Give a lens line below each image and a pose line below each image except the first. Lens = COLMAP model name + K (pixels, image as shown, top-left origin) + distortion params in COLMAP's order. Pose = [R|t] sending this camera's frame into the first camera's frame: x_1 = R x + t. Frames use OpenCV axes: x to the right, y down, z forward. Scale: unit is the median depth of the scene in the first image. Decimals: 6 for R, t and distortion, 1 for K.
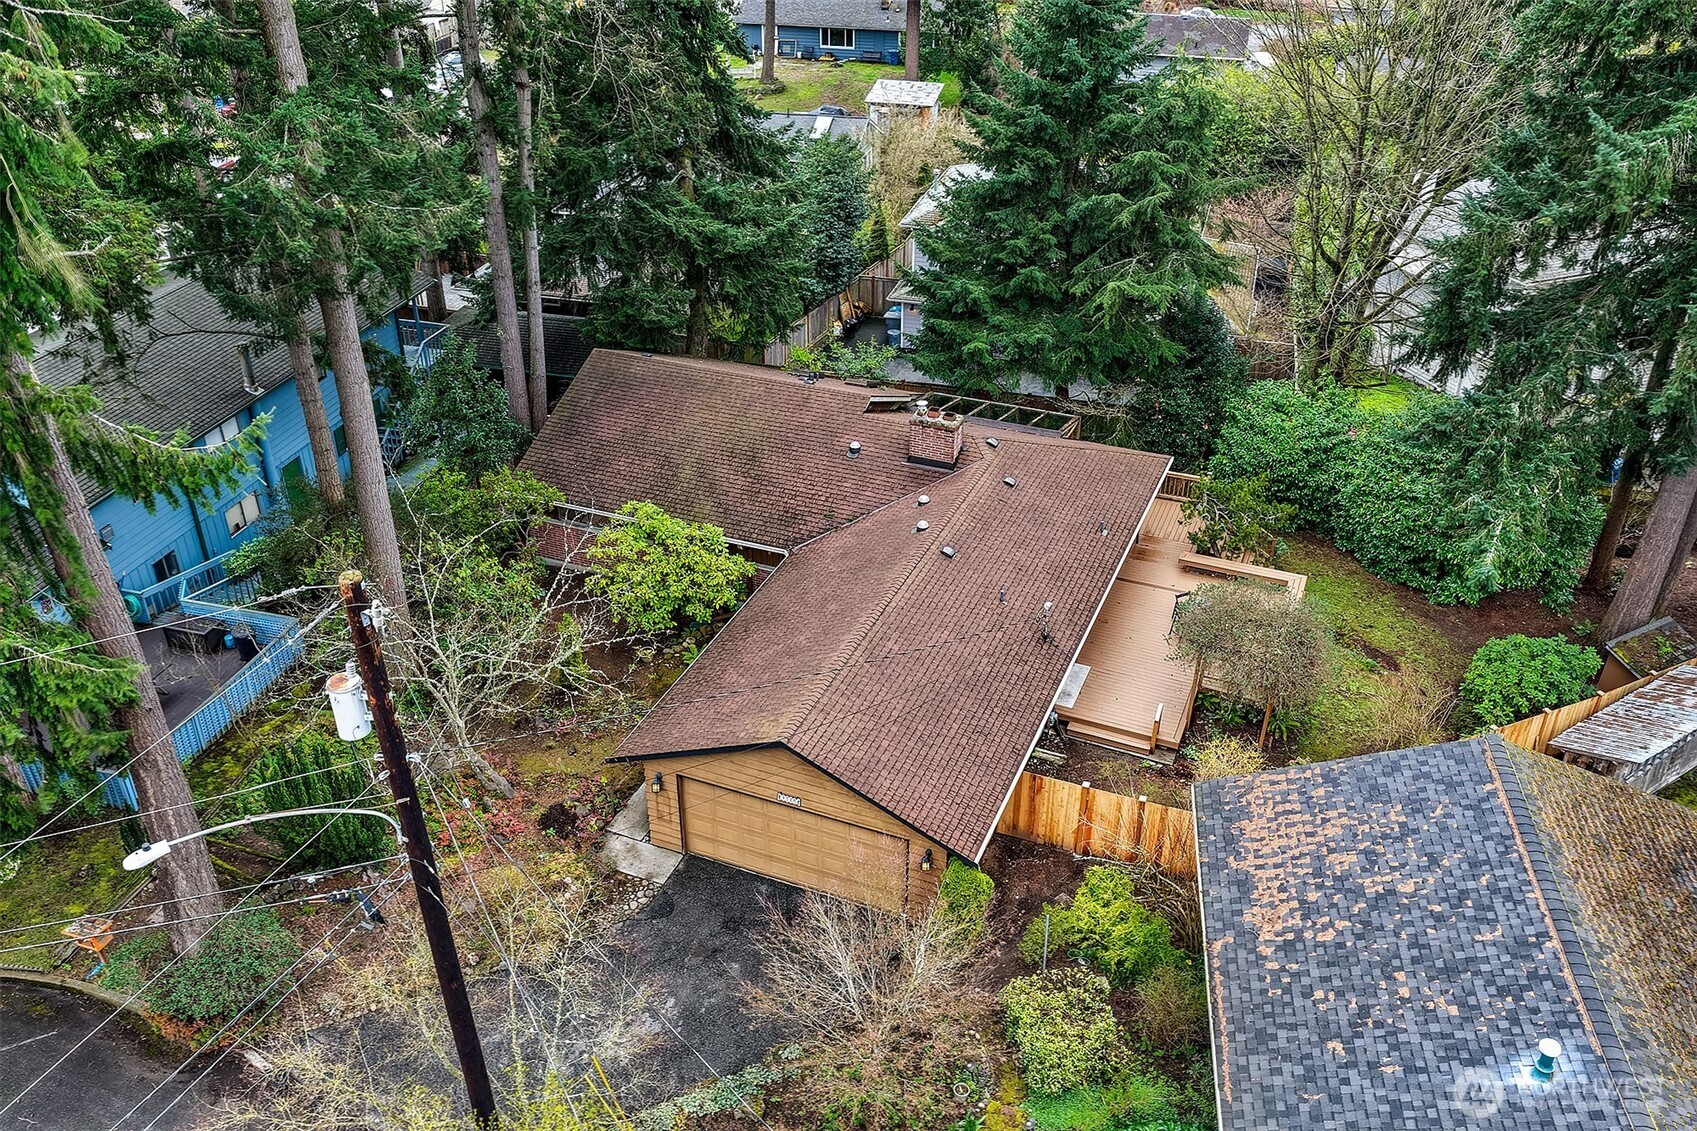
lens RADIAL K [[1408.9, 0, 848.5], [0, 1408.9, 565.5], [0, 0, 1]] dist [0.008336, 0.002543]
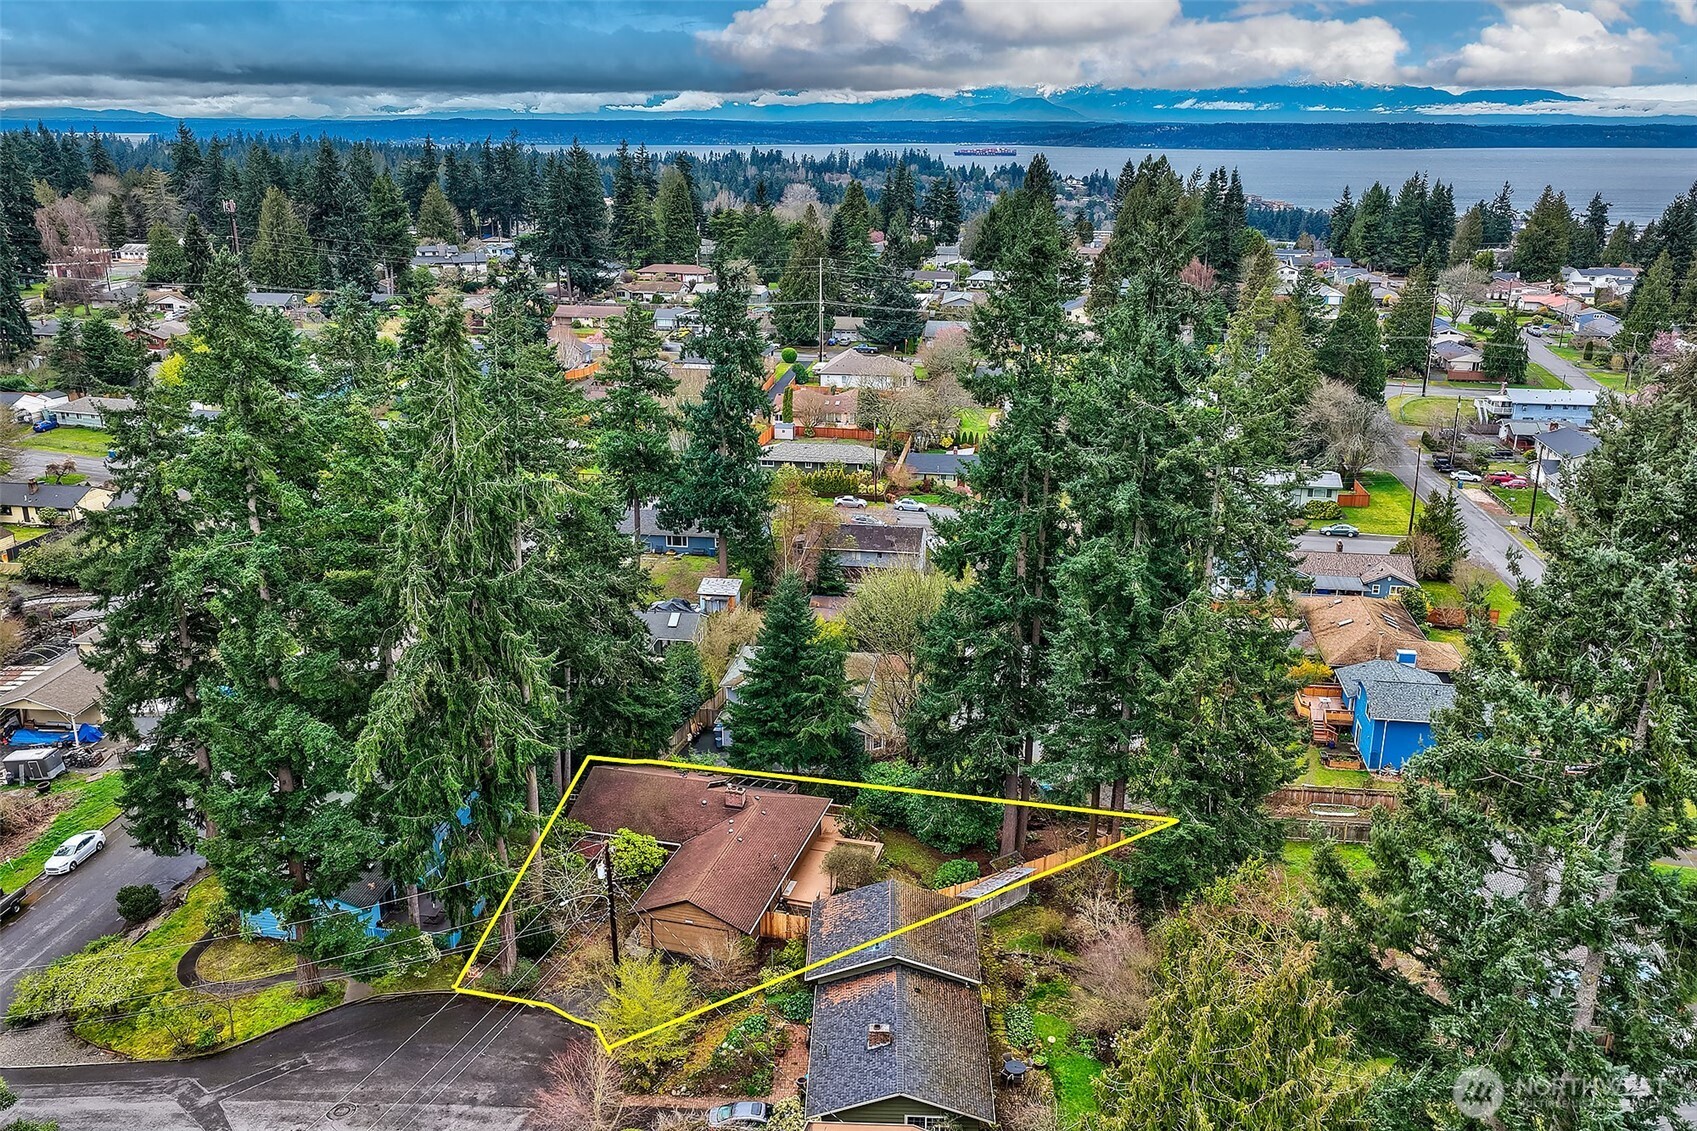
lens RADIAL K [[1408.9, 0, 848.5], [0, 1408.9, 565.5], [0, 0, 1]] dist [0.008336, 0.002543]
pose [[0.991803, -0.035077, 0.122869, -0.033021], [0.062593, 0.971680, -0.227859, 0.092063], [-0.111396, 0.233682, 0.965911, -1.514105]]
